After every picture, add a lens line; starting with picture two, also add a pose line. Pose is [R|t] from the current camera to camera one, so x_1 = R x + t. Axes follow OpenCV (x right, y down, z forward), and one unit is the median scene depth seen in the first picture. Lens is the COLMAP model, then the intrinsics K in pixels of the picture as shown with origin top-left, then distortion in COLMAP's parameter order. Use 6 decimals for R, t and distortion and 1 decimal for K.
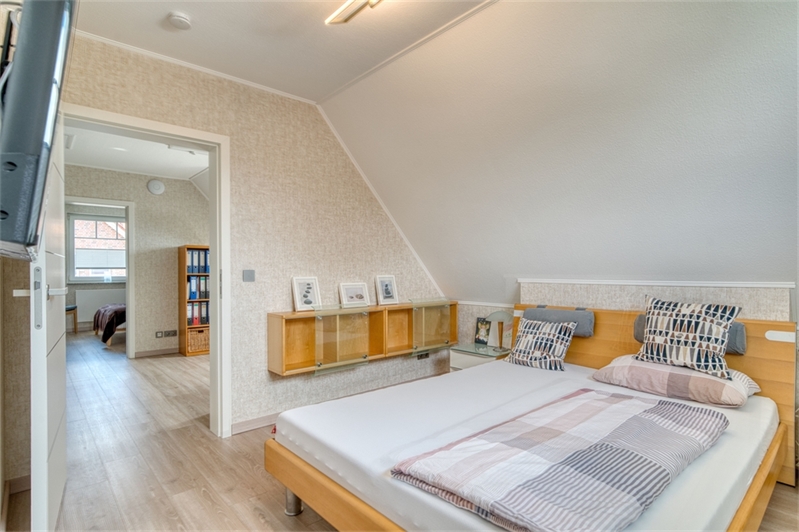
lens RADIAL K [[419.1, 0, 399.3], [0, 419.1, 266.7], [0, 0, 1]] dist [-0.002812, -0.000201]
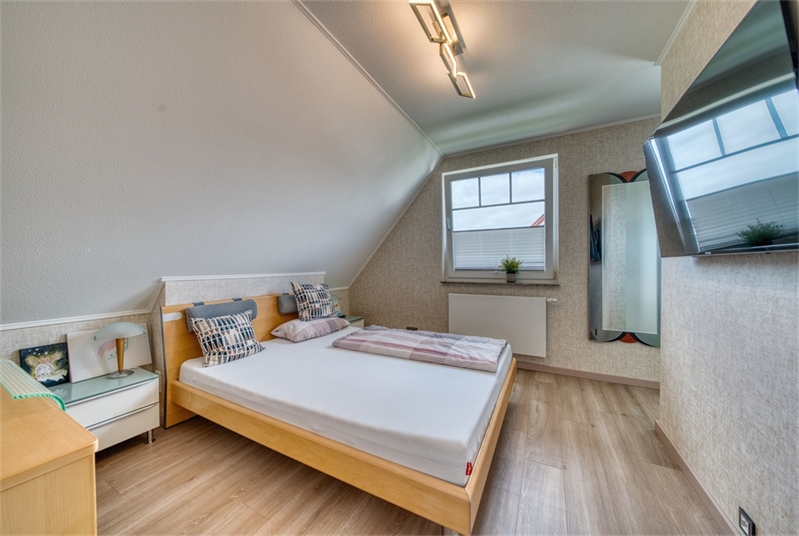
lens RADIAL K [[275.9, 0, 396.8], [0, 275.9, 265.9], [0, 0, 1]] dist [-0.014490, -0.000286]
pose [[-0.344360, 0.005160, 0.938824, -0.490081], [-0.000430, 0.999984, -0.005654, 0.009103], [-0.938838, -0.002351, -0.344352, 0.890497]]
